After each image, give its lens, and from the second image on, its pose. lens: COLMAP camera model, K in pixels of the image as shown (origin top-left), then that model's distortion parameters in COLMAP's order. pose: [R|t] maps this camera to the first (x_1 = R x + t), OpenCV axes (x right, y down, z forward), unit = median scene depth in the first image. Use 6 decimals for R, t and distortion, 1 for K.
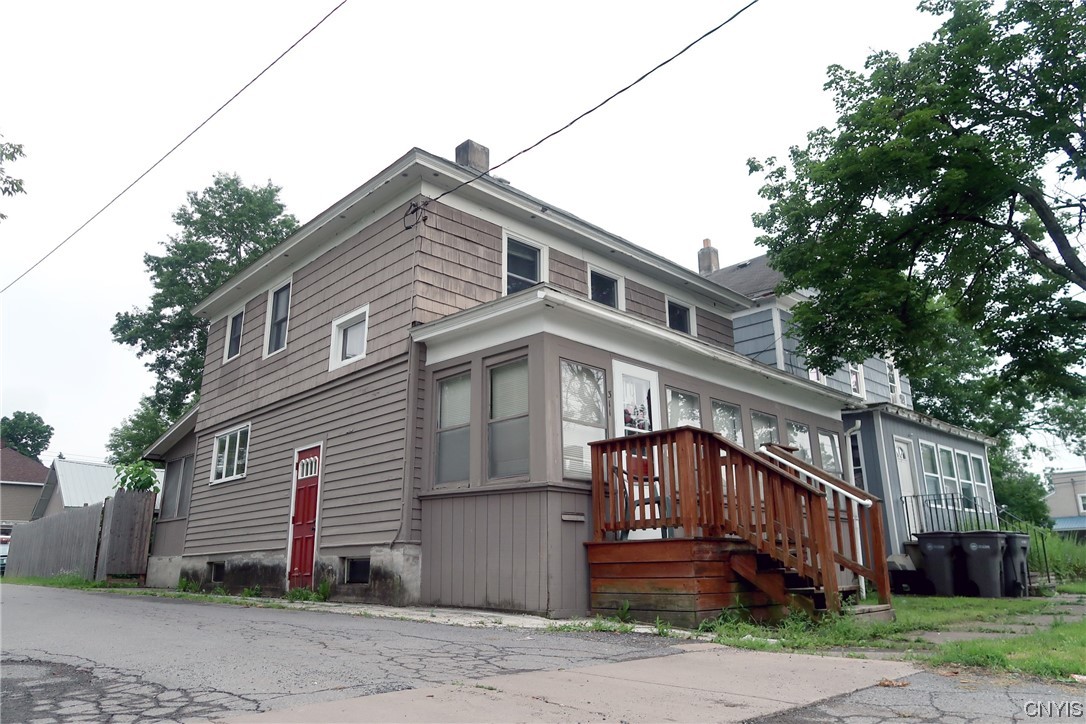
lens RADIAL K [[724.6, 0, 537.6], [0, 724.6, 370.8], [0, 0, 1]] dist [-0.010686, 0.000785]
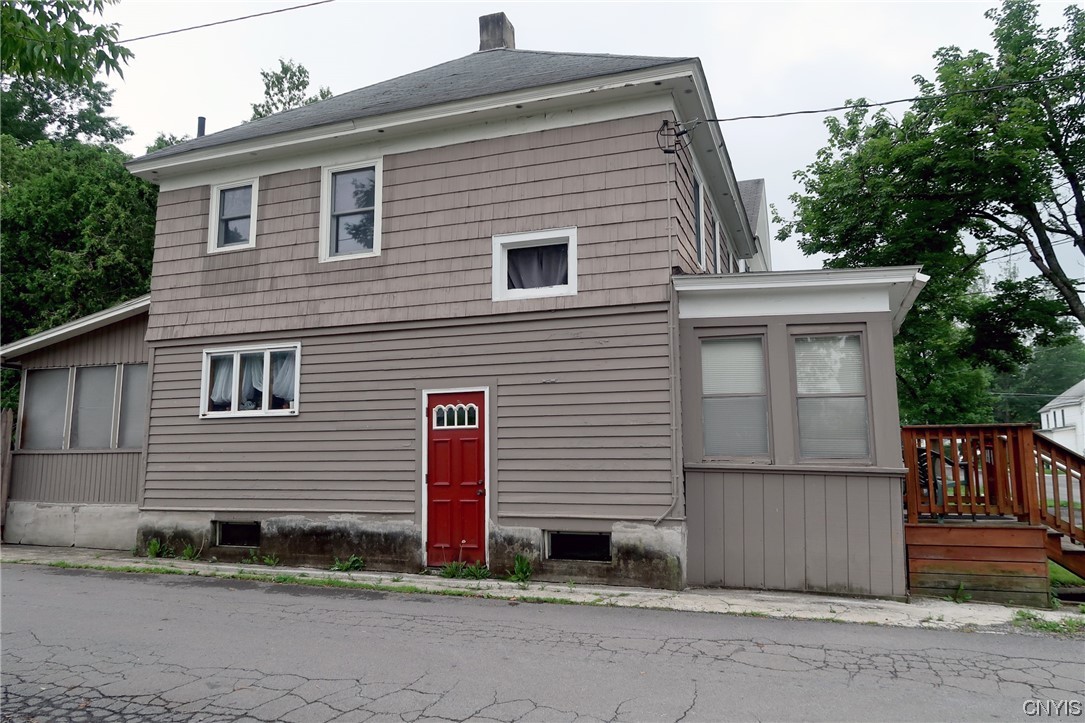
lens RADIAL K [[723.9, 0, 537.1], [0, 723.9, 370.3], [0, 0, 1]] dist [-0.010686, 0.000785]
pose [[0.890110, 0.064865, 0.451107, -0.674516], [-0.125376, 0.986479, 0.105541, -0.015351], [-0.438162, -0.150502, 0.886208, 0.279145]]
